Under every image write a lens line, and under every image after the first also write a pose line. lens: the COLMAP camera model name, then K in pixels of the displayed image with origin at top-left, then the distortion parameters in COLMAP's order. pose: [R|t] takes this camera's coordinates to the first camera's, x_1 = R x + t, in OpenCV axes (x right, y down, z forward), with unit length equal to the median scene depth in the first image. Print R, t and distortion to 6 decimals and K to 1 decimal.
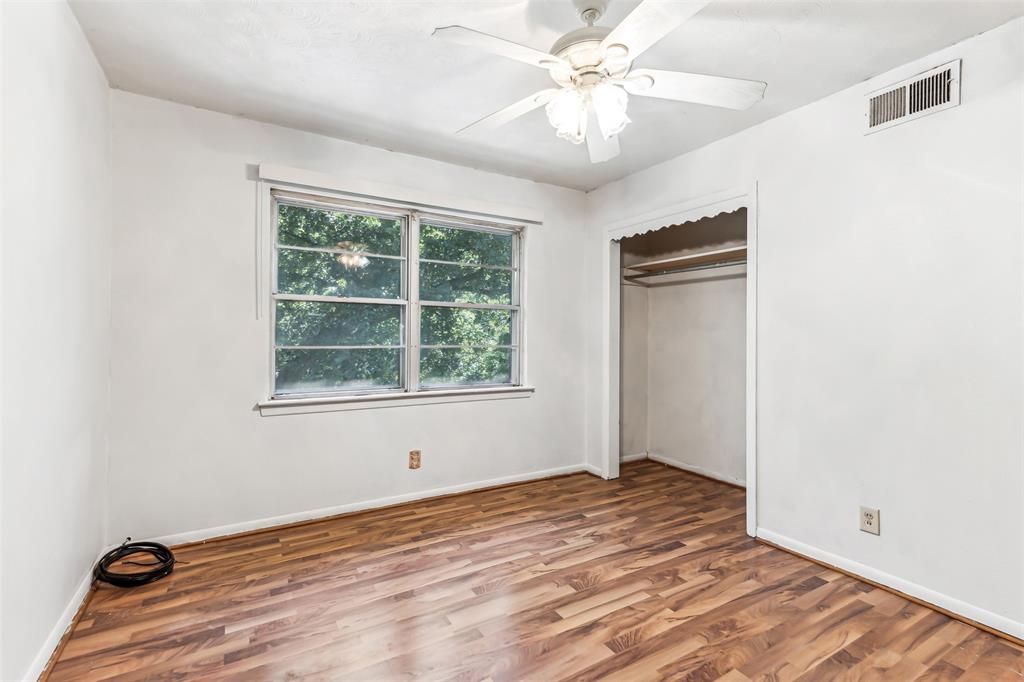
lens RADIAL K [[474.9, 0, 511.4], [0, 474.9, 337.3], [0, 0, 1]] dist [0.012720, 0.001387]
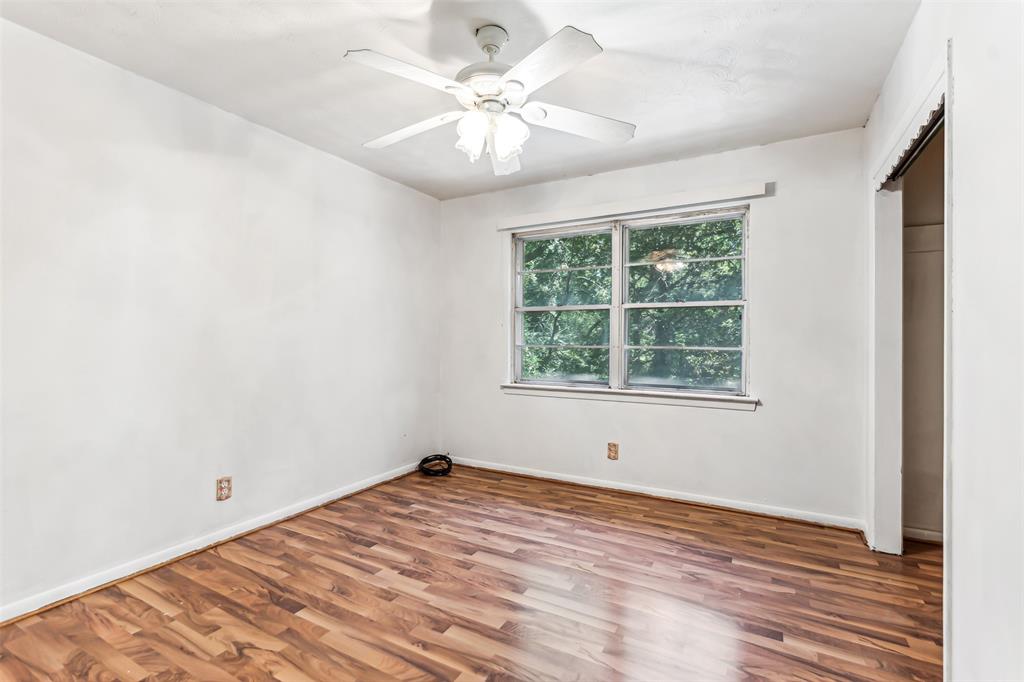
lens RADIAL K [[477.0, 0, 516.6], [0, 477.0, 341.6], [0, 0, 1]] dist [-0.005190, 0.000742]
pose [[0.482473, -0.001952, -0.875909, 0.723427], [-0.001602, 0.999994, -0.003110, 0.012736], [0.875909, 0.002904, 0.482467, 0.319439]]
